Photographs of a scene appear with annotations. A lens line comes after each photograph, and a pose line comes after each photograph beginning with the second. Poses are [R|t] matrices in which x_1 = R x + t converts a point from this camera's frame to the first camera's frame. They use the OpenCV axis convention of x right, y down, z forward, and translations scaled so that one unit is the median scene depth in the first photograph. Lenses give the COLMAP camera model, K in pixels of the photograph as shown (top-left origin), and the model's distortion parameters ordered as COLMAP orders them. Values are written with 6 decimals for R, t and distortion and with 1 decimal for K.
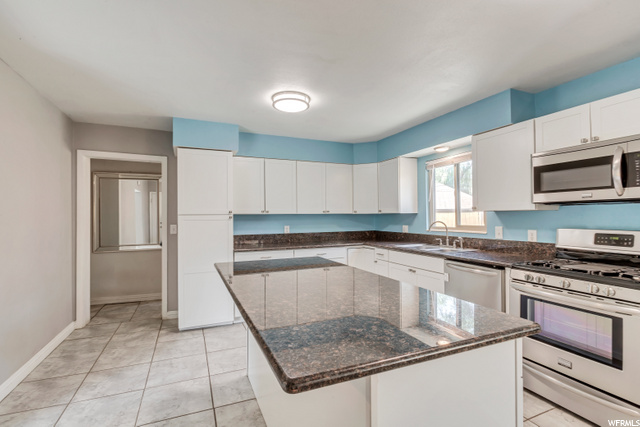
lens RADIAL K [[304.7, 0, 320.5], [0, 304.7, 210.9], [0, 0, 1]] dist [0.003530, -0.000004]
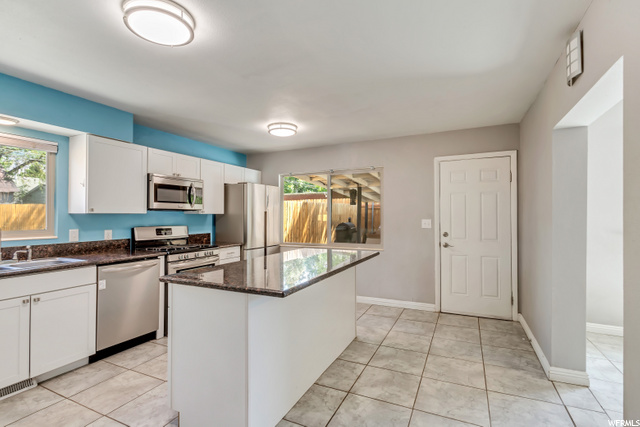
lens RADIAL K [[304.7, 0, 320.5], [0, 304.7, 210.9], [0, 0, 1]] dist [0.003530, -0.000004]
pose [[-0.655739, 0.023180, 0.754632, -0.606170], [-0.004950, 0.999375, -0.034998, 0.021066], [-0.754972, -0.026685, -0.655214, 0.942617]]
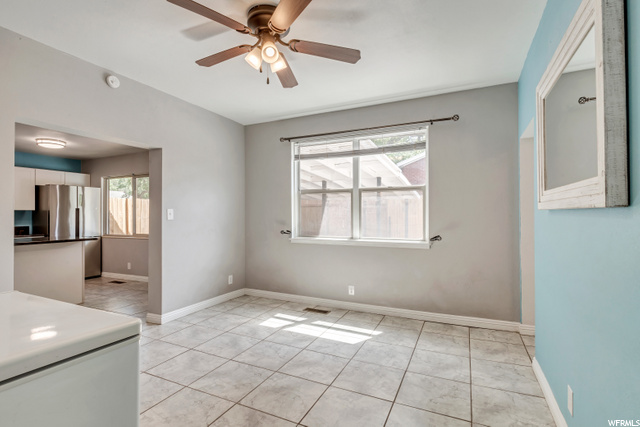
lens RADIAL K [[303.4, 0, 319.4], [0, 303.4, 230.1], [0, 0, 1]] dist [0.000806, 0.000090]
pose [[-0.653376, -0.027286, 0.756542, -1.564652], [-0.003904, 0.999458, 0.032676, 0.038046], [-0.757024, 0.018396, -0.653129, 0.316195]]
